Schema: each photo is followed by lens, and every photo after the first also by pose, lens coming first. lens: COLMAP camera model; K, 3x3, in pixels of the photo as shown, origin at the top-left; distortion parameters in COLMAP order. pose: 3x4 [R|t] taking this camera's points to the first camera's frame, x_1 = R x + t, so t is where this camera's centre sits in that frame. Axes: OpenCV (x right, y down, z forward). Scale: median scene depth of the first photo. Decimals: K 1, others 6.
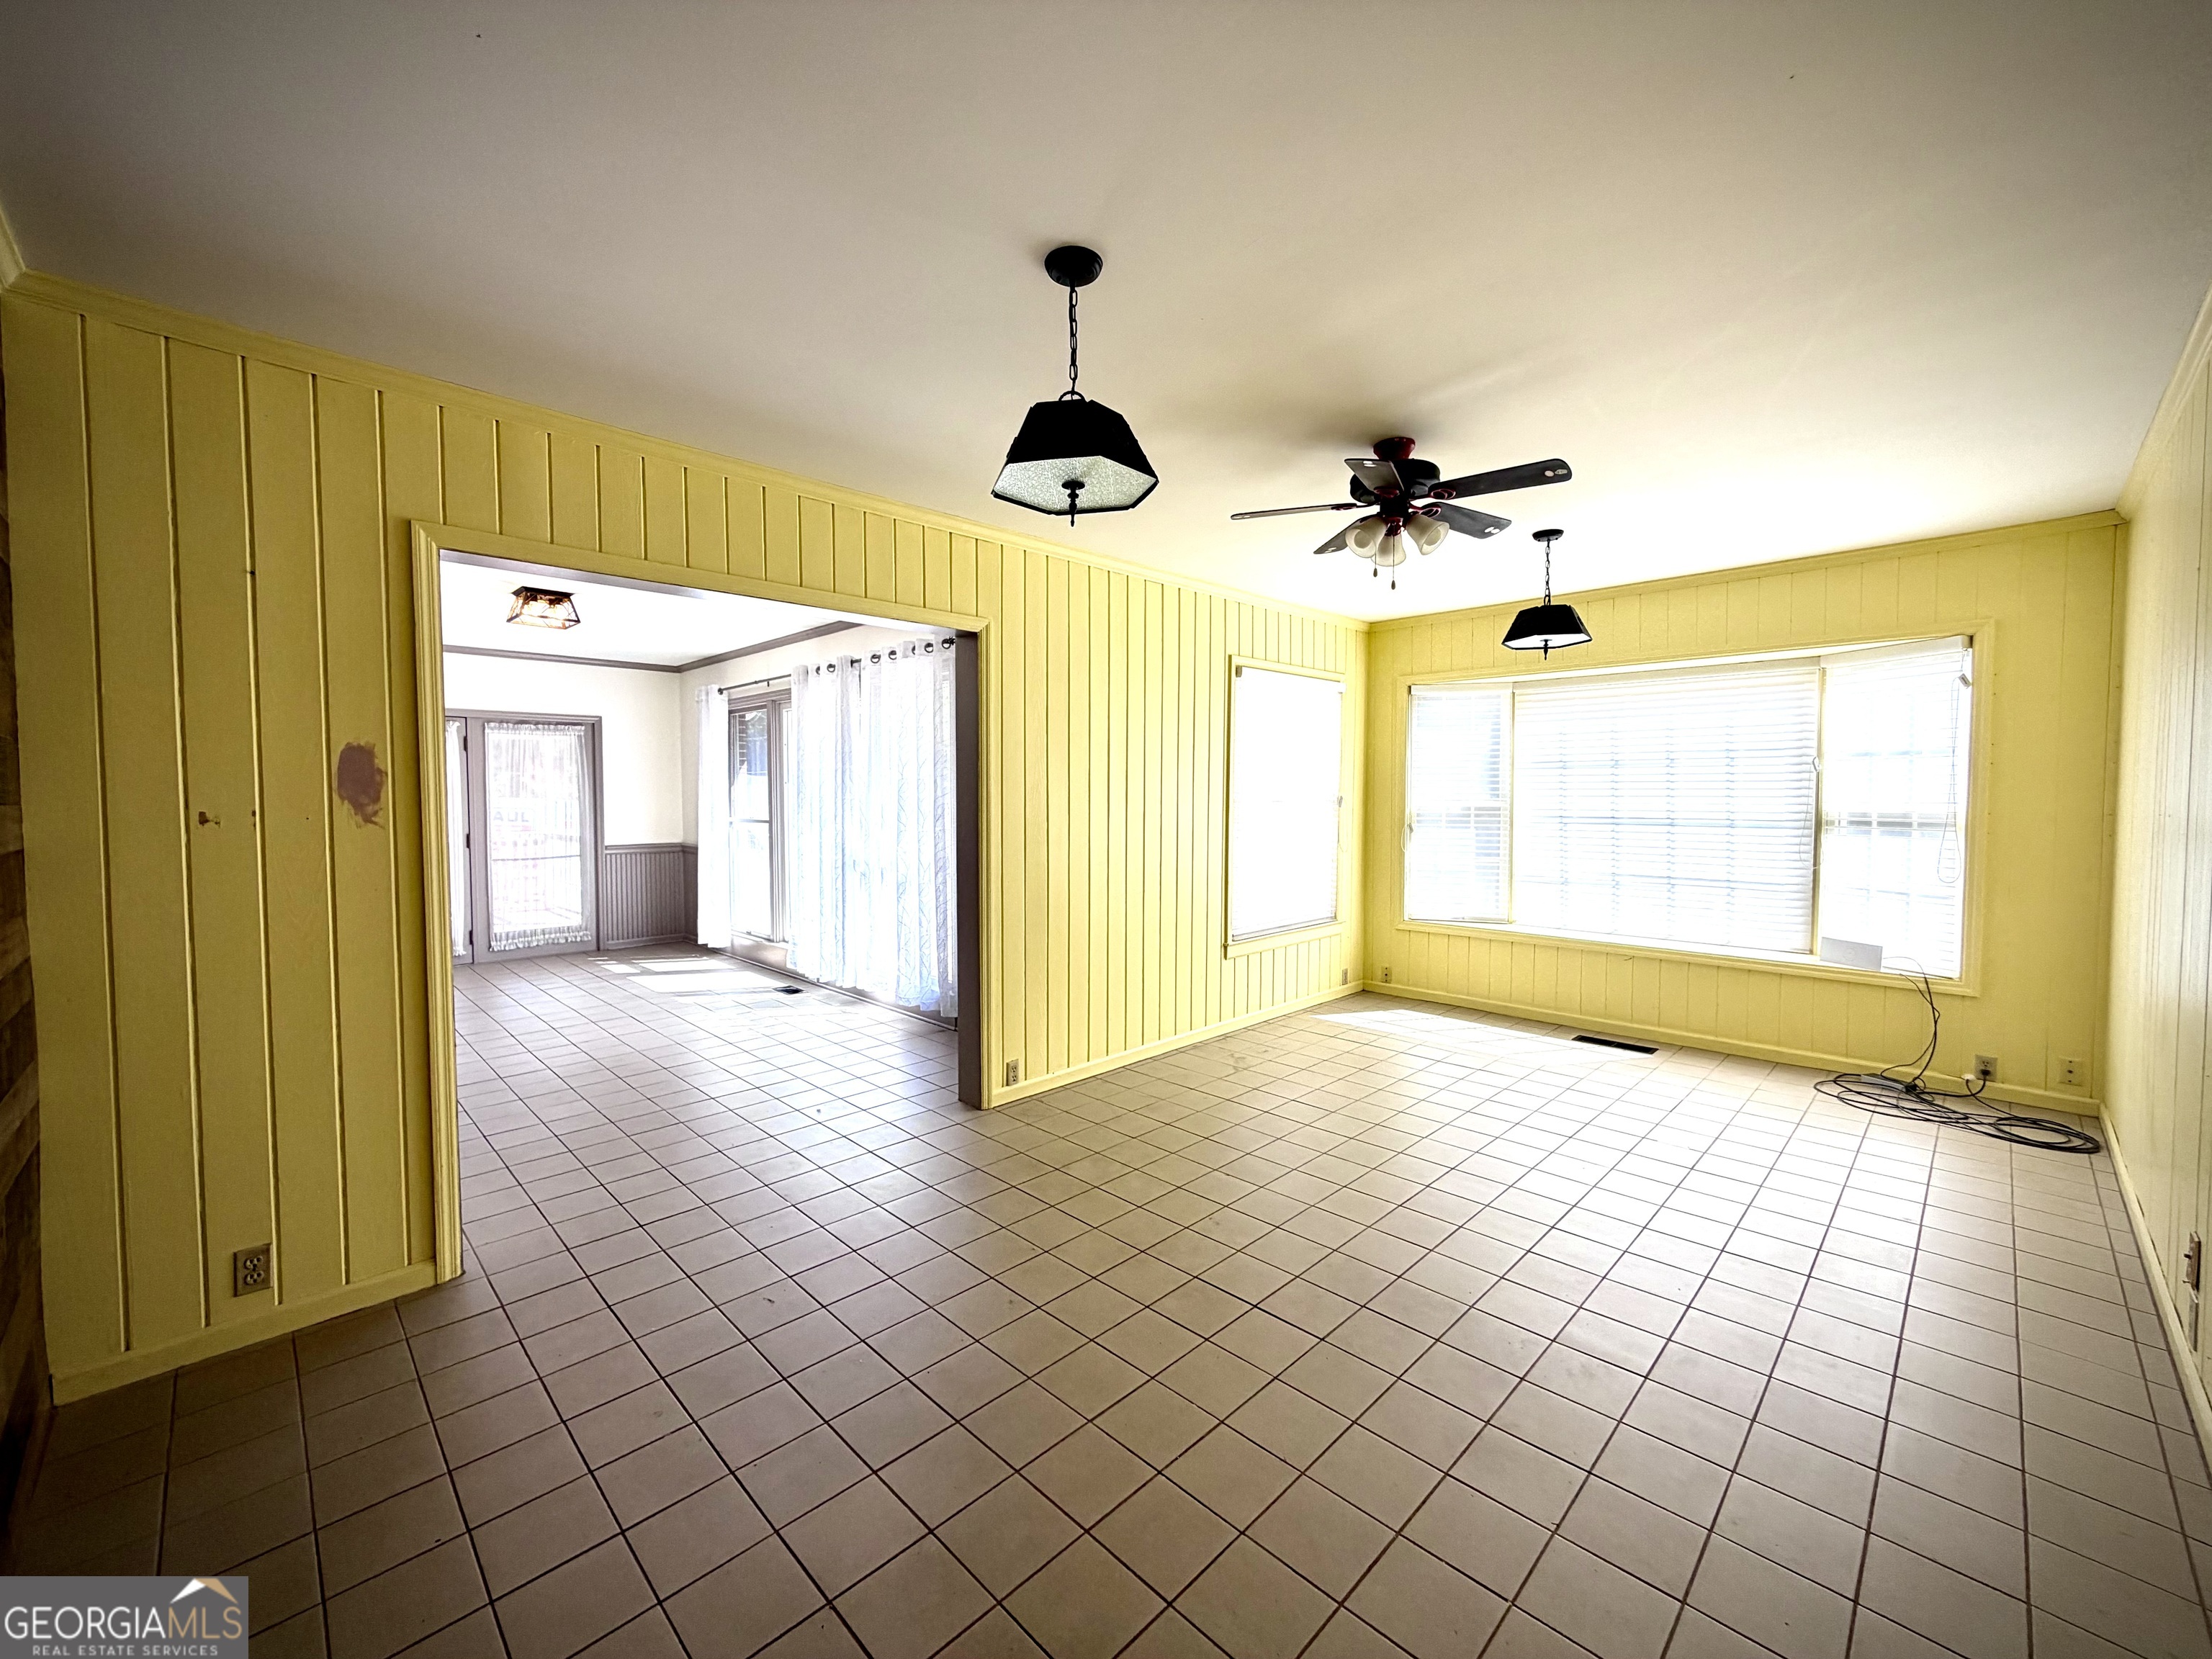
lens RADIAL K [[882.7, 0, 1105.7], [0, 882.7, 823.1], [0, 0, 1]] dist [0.003129, 0.000169]
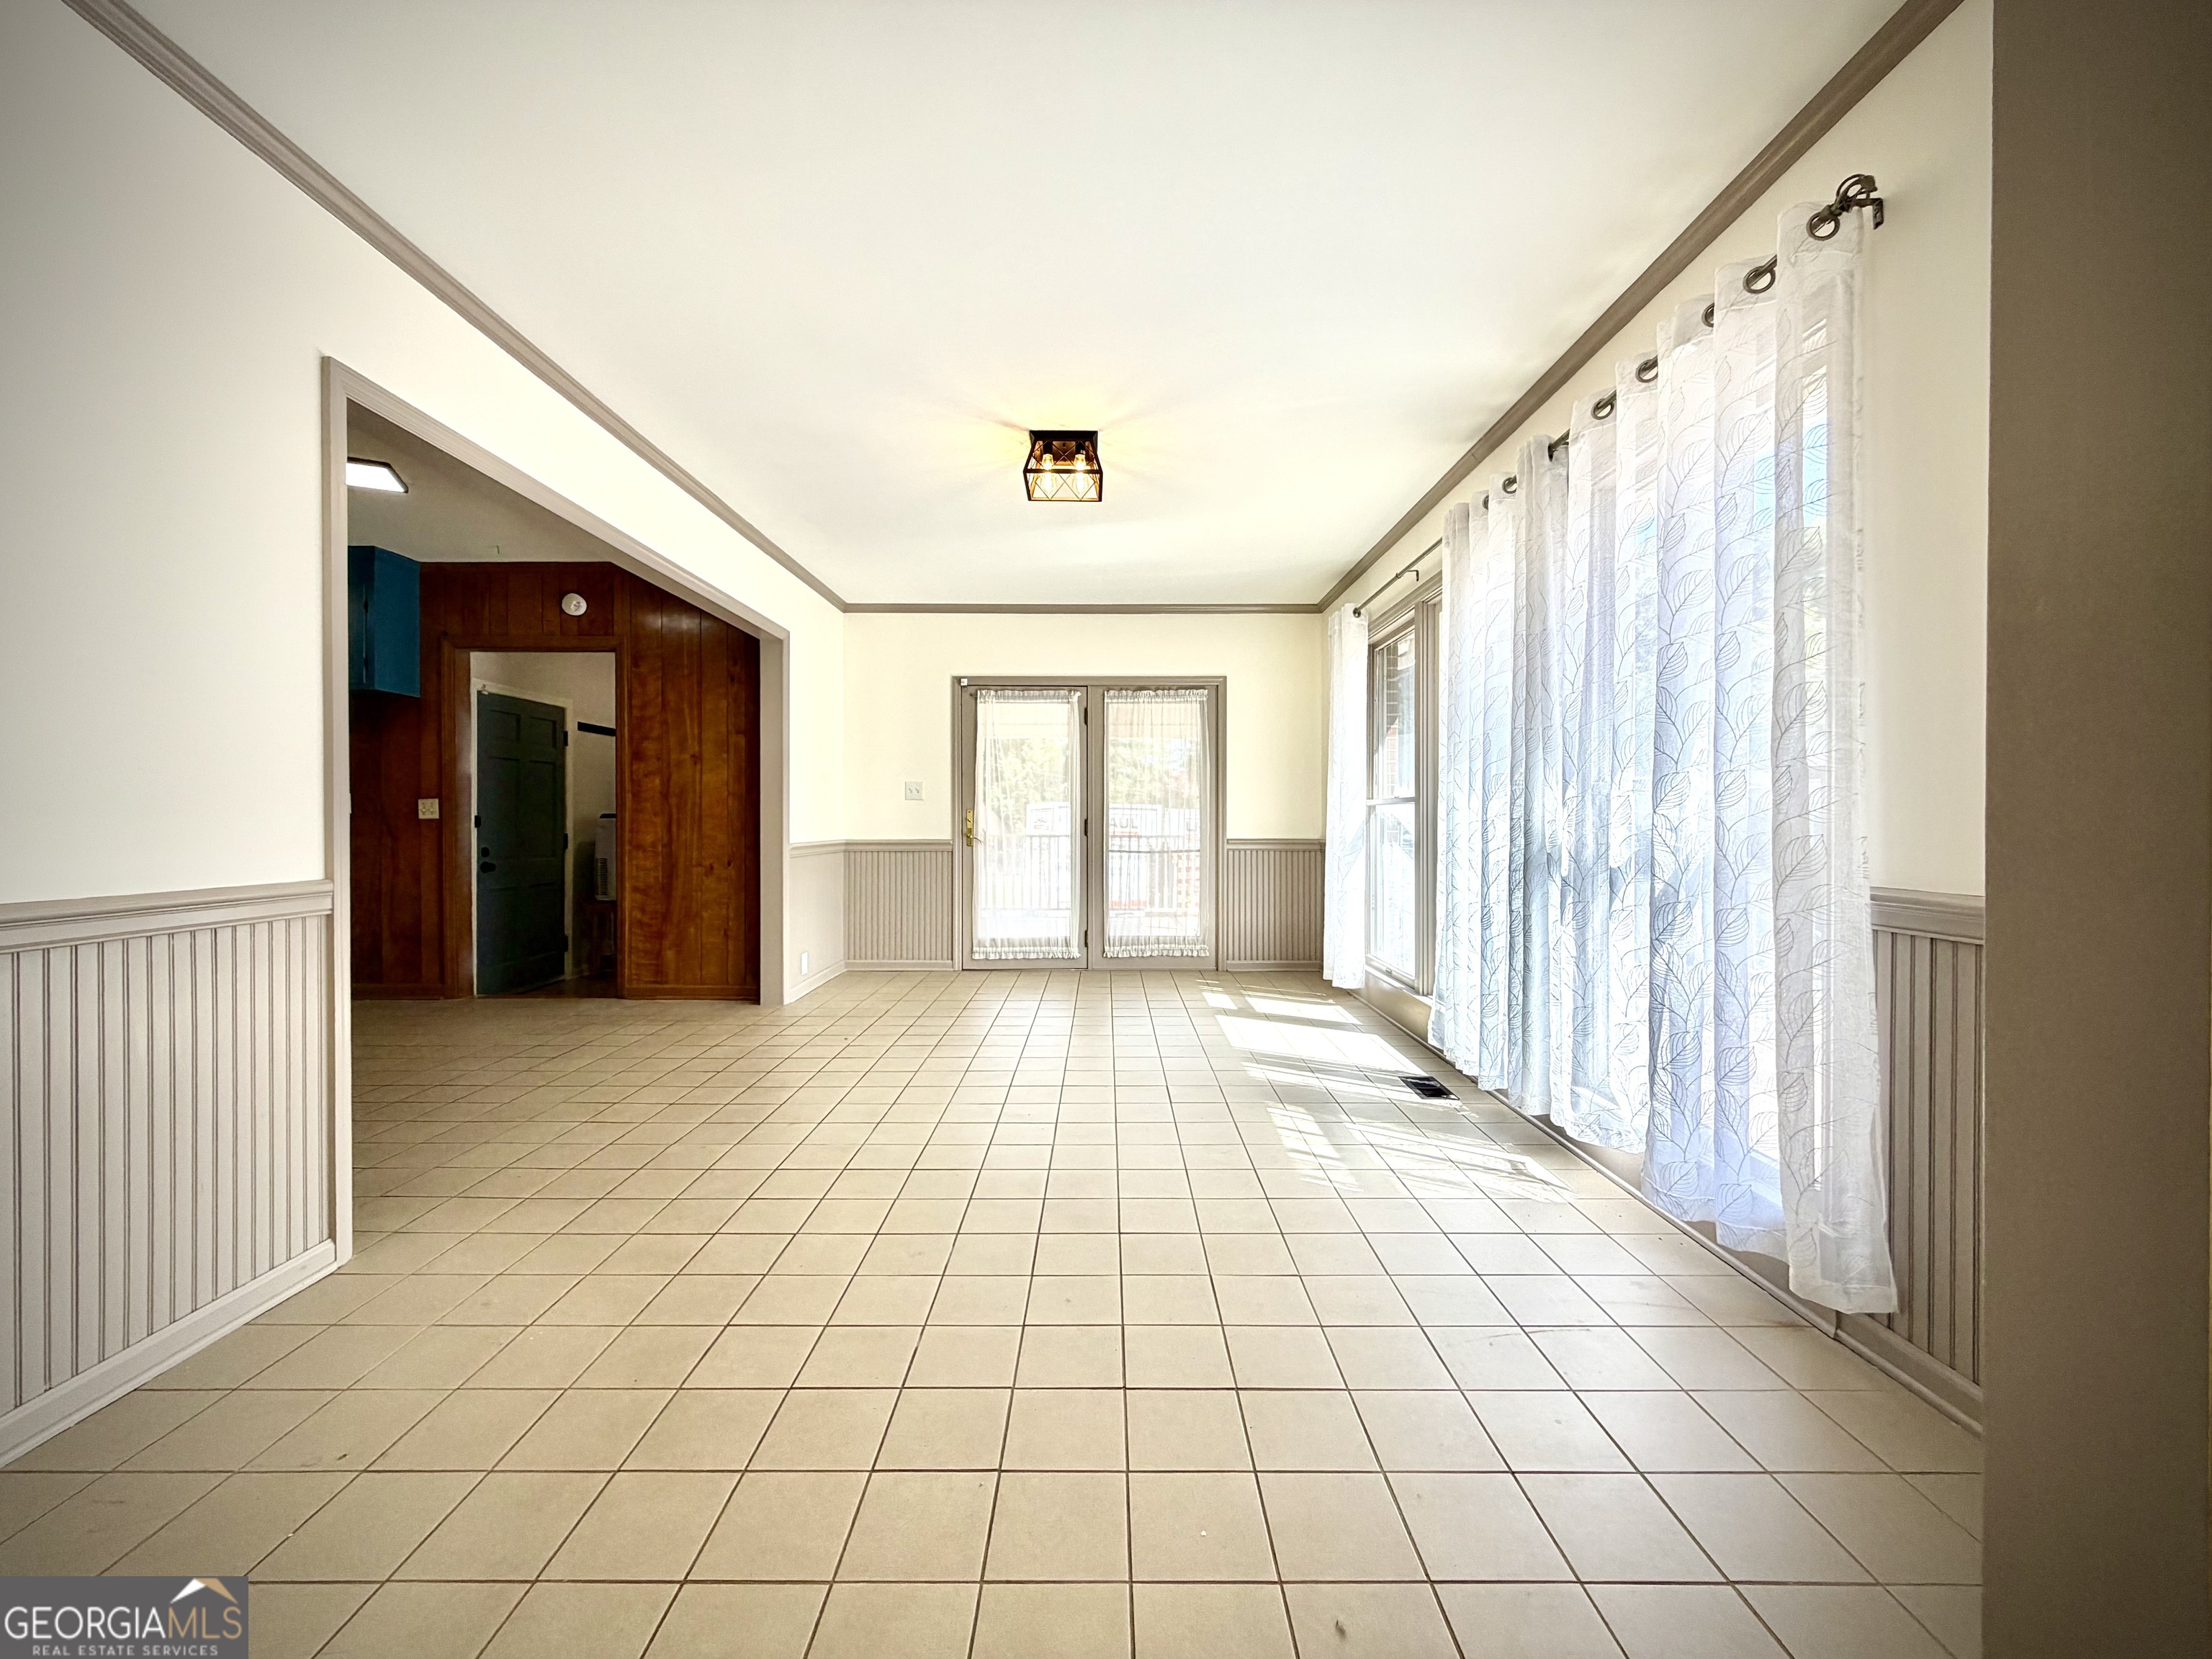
lens RADIAL K [[885.1, 0, 1107.8], [0, 885.1, 827.6], [0, 0, 1]] dist [0.000052, 0.000279]
pose [[0.715060, 0.008208, -0.699015, -0.128483], [-0.027017, 0.999509, -0.015901, 0.044863], [0.698541, 0.030255, 0.714930, 0.521597]]
